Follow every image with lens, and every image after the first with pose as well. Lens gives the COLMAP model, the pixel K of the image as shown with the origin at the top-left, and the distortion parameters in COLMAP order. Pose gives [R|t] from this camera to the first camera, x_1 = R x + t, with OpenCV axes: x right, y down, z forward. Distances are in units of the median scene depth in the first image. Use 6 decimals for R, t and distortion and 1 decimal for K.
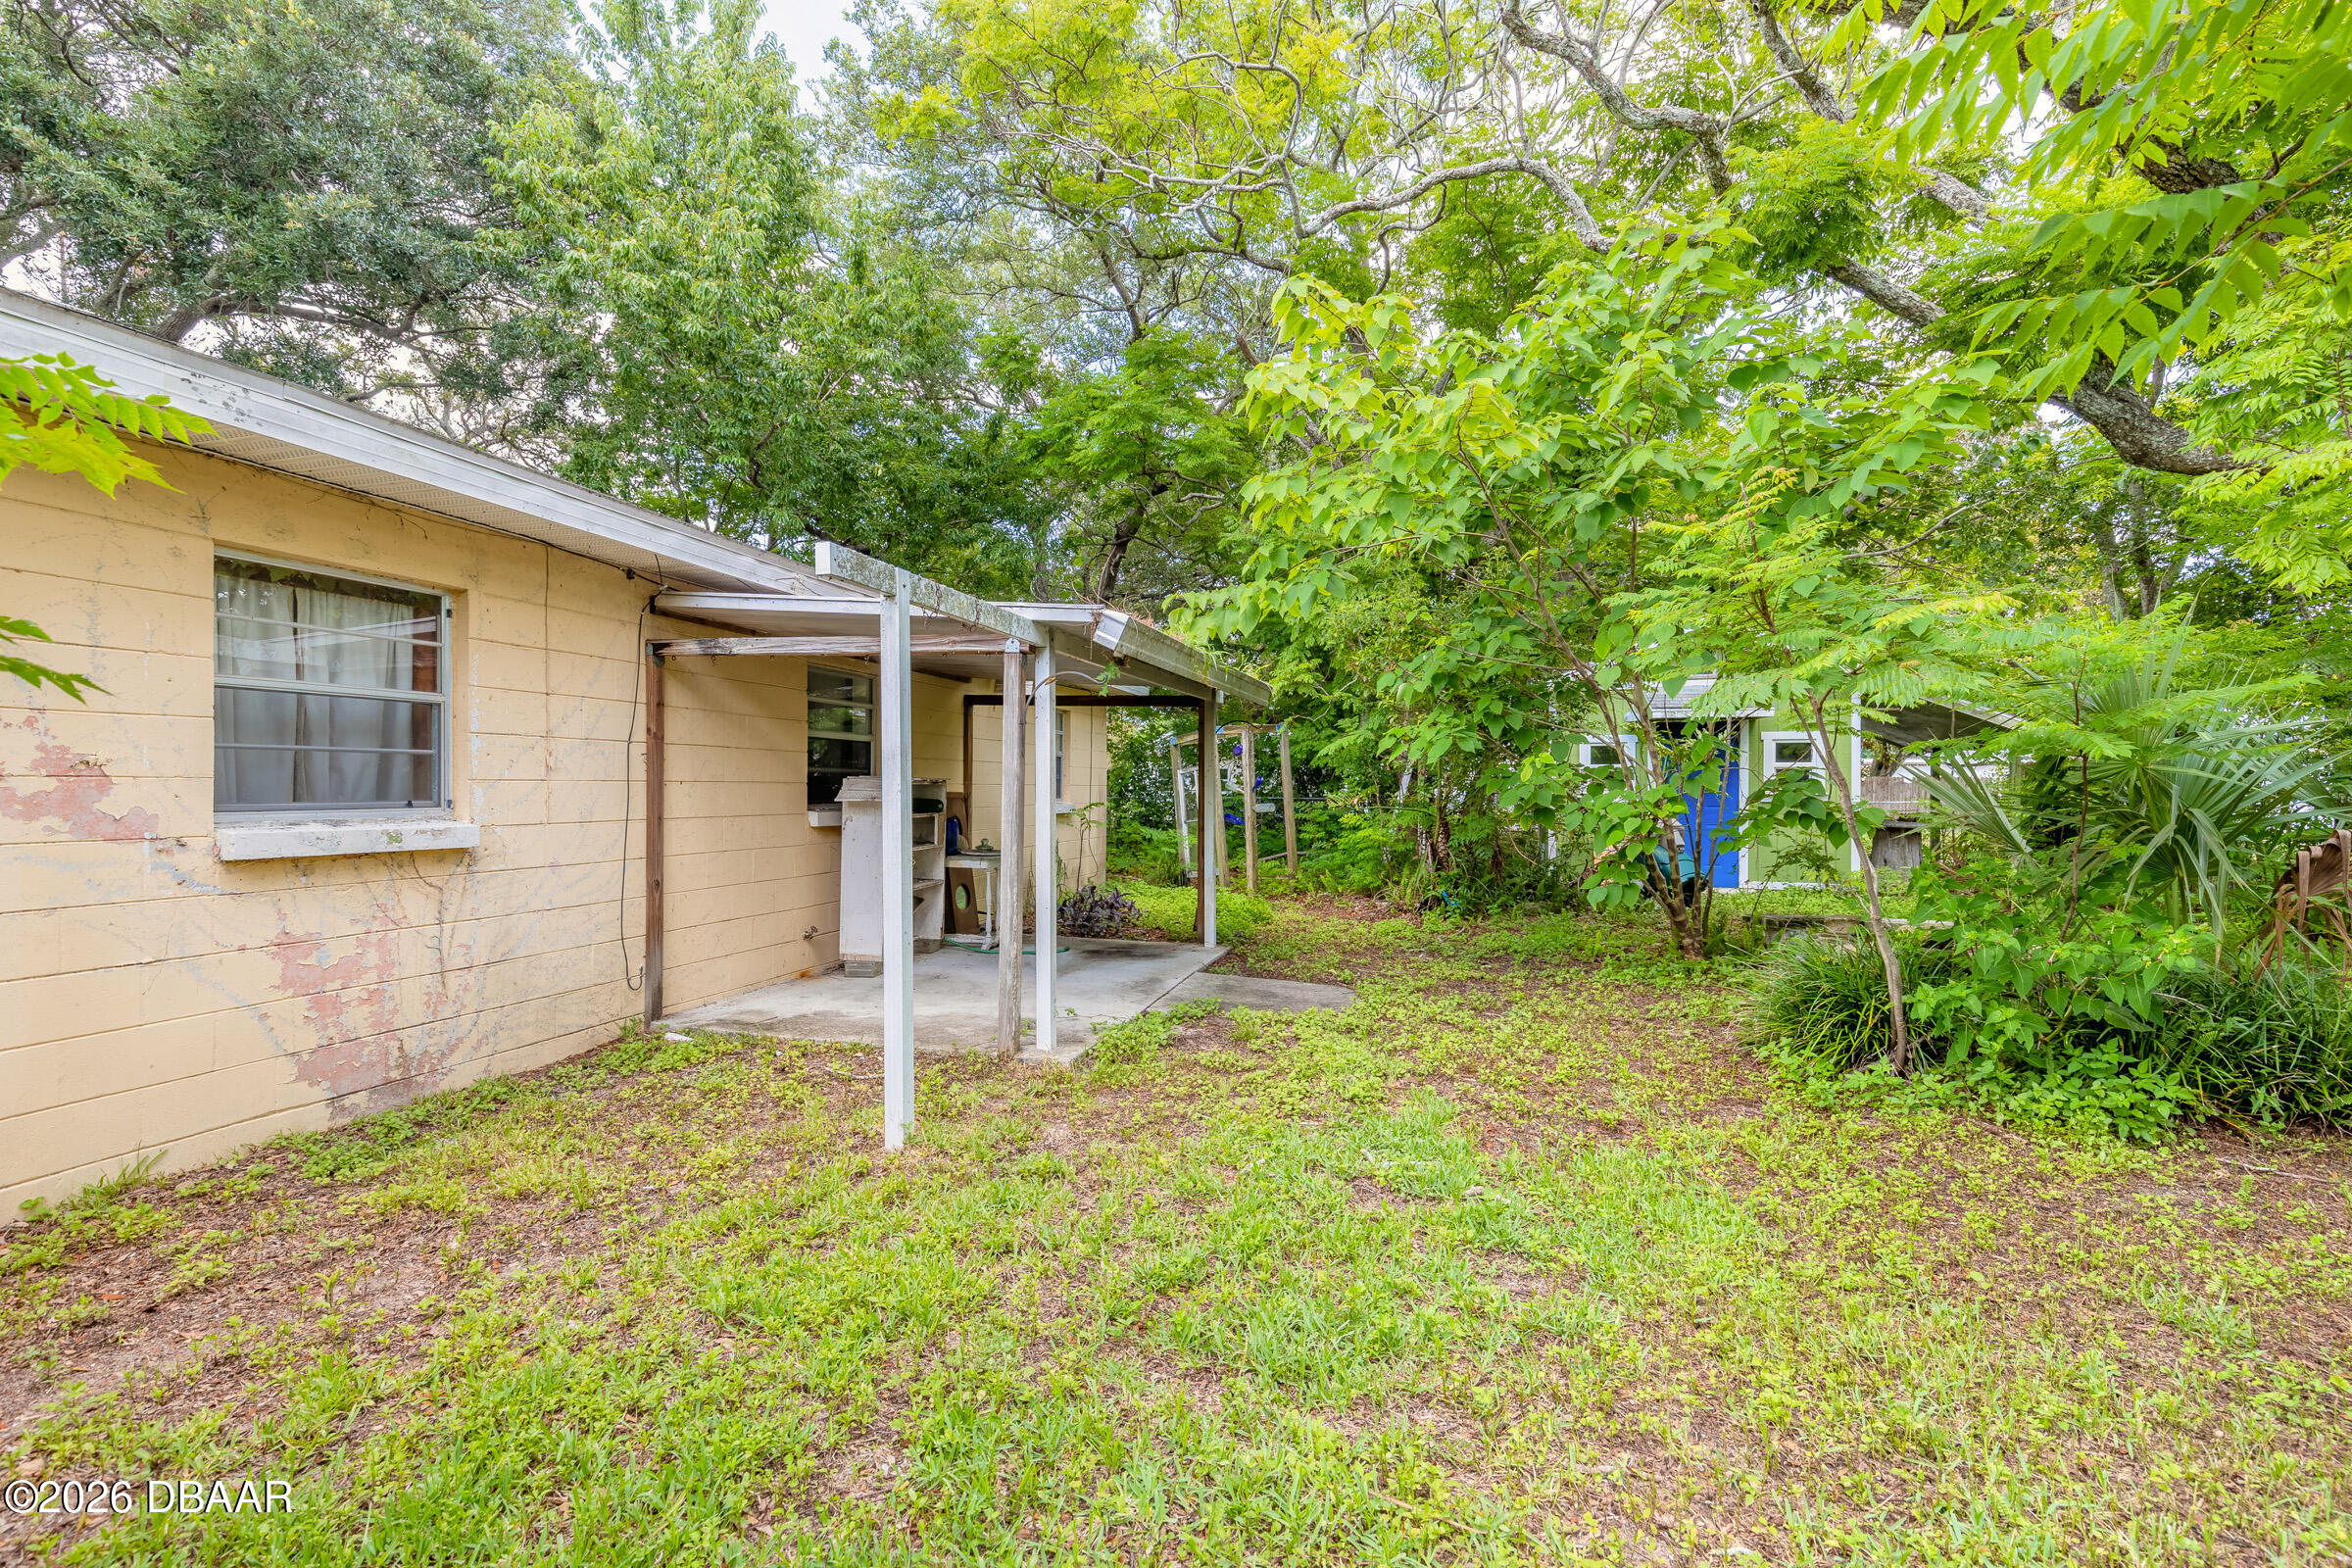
lens RADIAL K [[1057.9, 0, 1172.0], [0, 1057.9, 788.1], [0, 0, 1]] dist [0.005277, -0.000099]
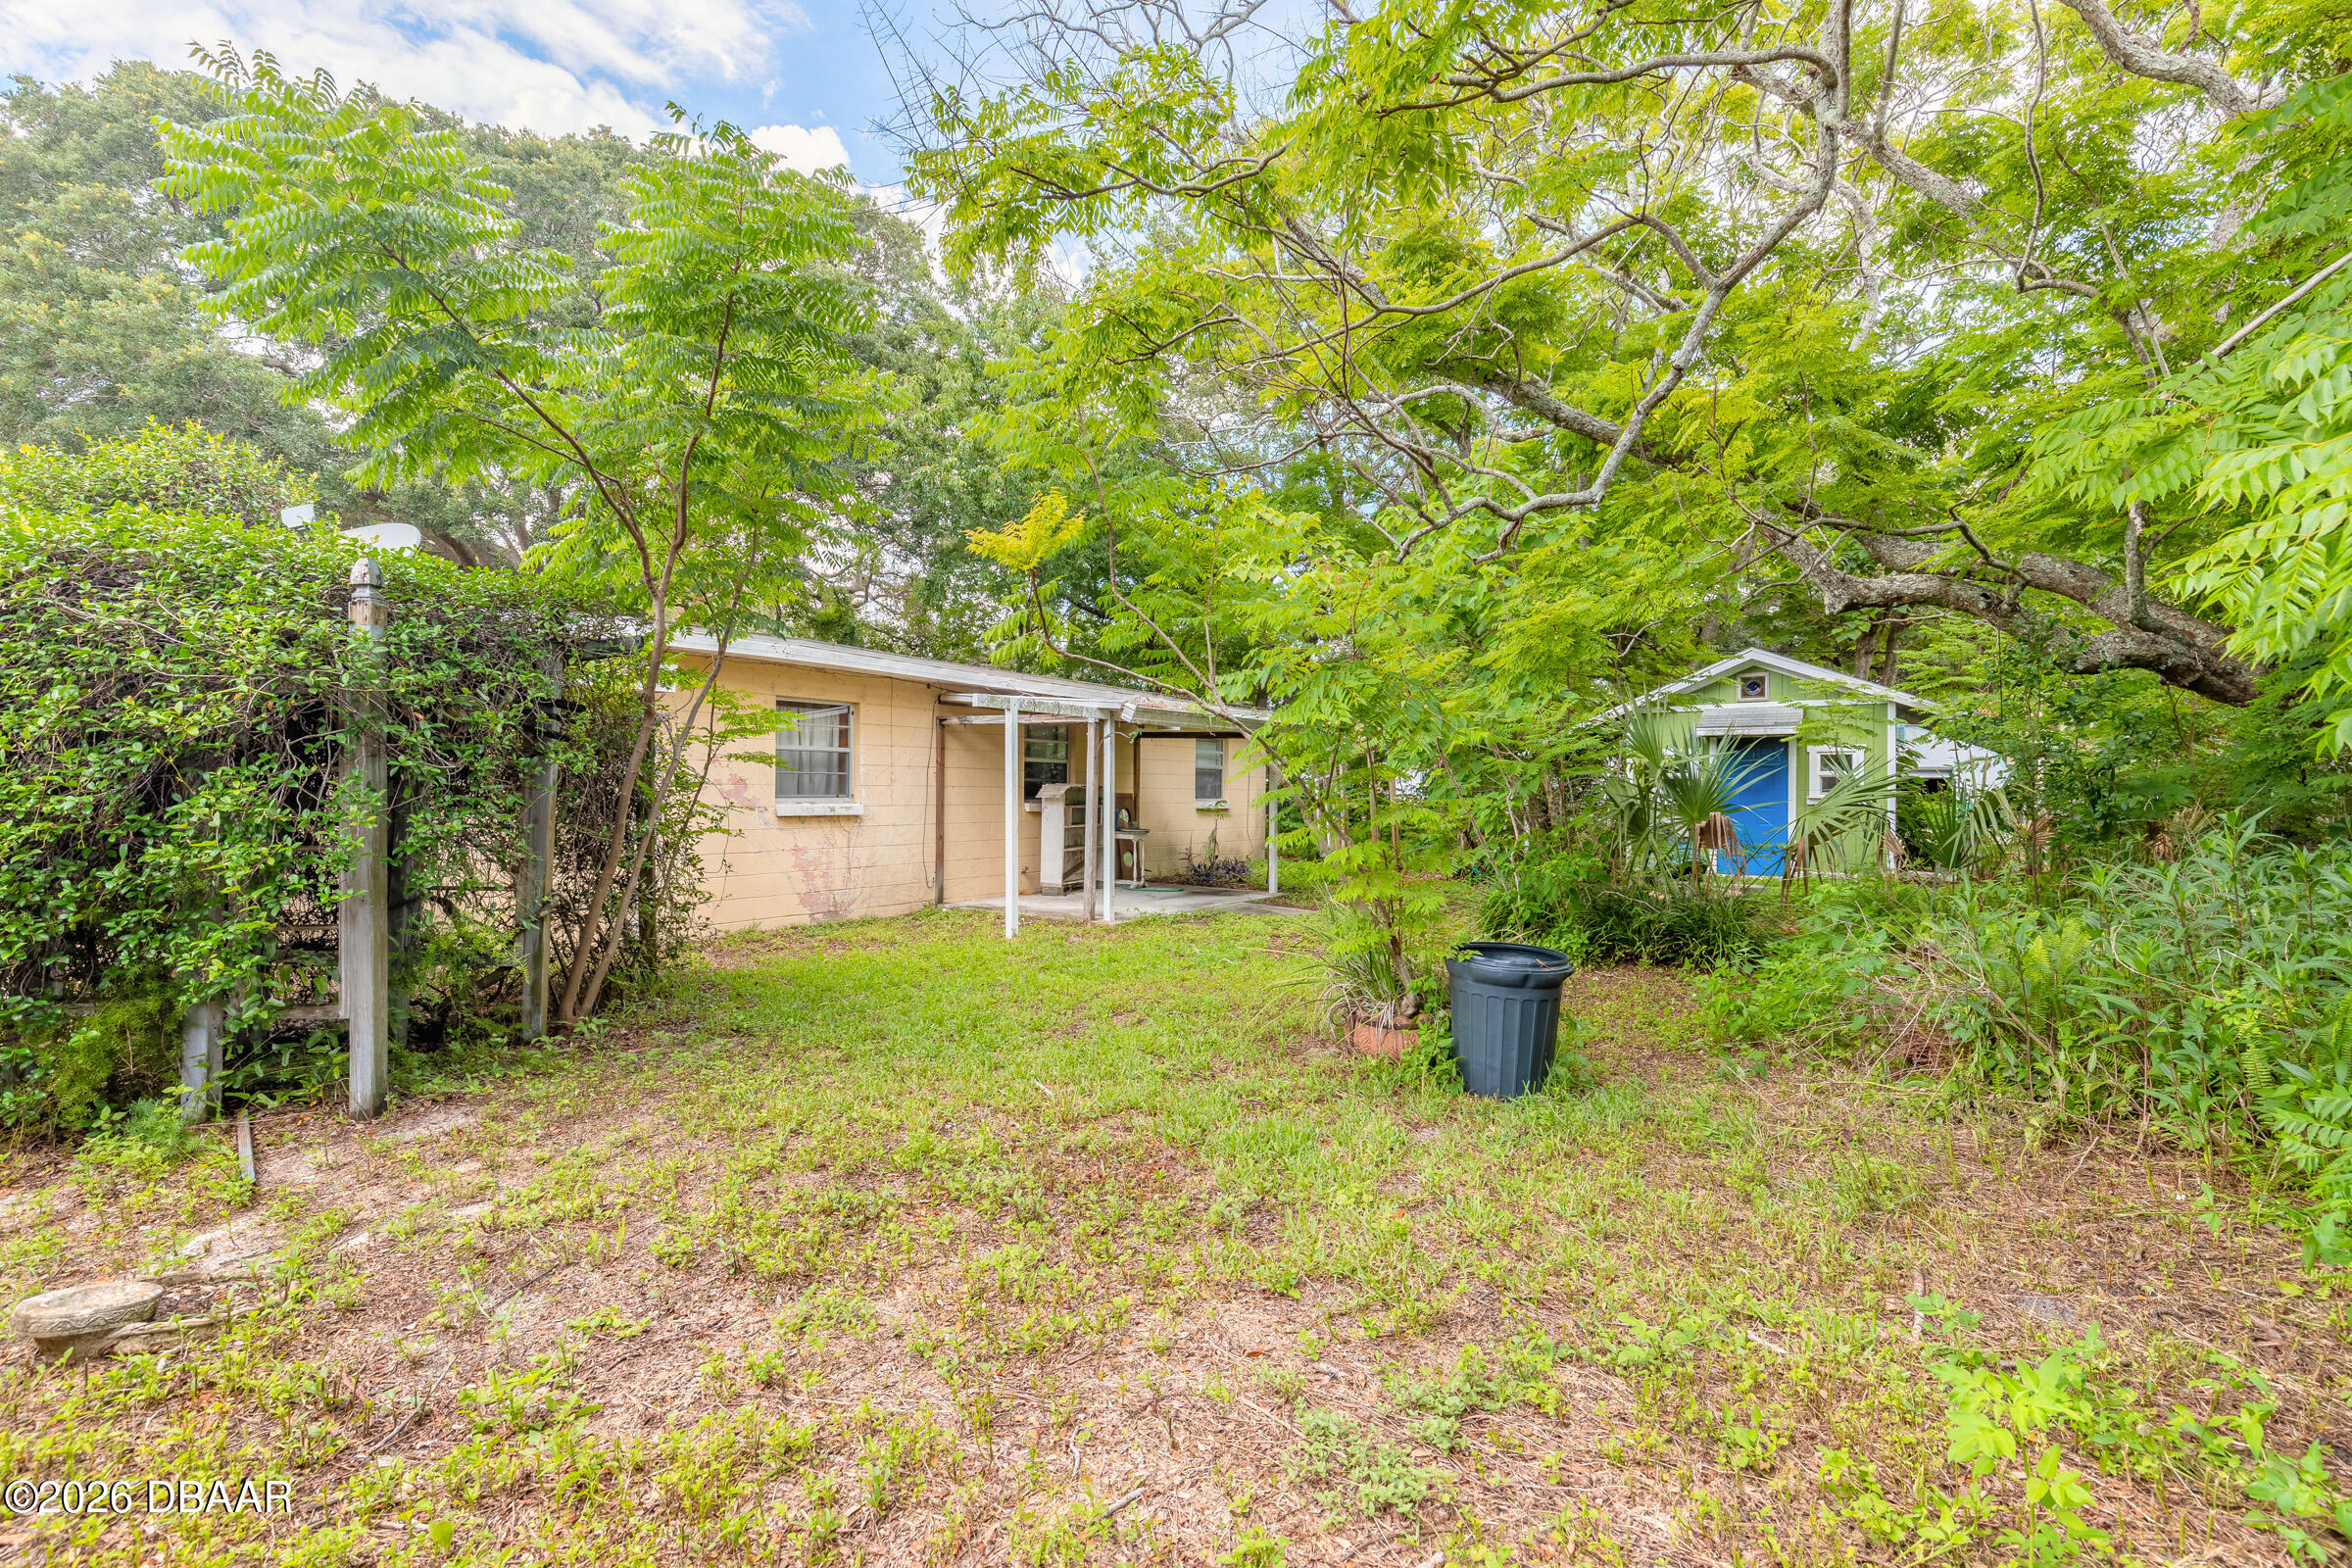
lens RADIAL K [[1057.9, 0, 1177.2], [0, 1057.9, 785.3], [0, 0, 1]] dist [0.005277, -0.000099]
pose [[0.953130, 0.001980, -0.302554, 0.614213], [-0.003679, 0.999981, -0.005046, 0.000581], [0.302538, 0.005923, 0.953119, -0.874405]]
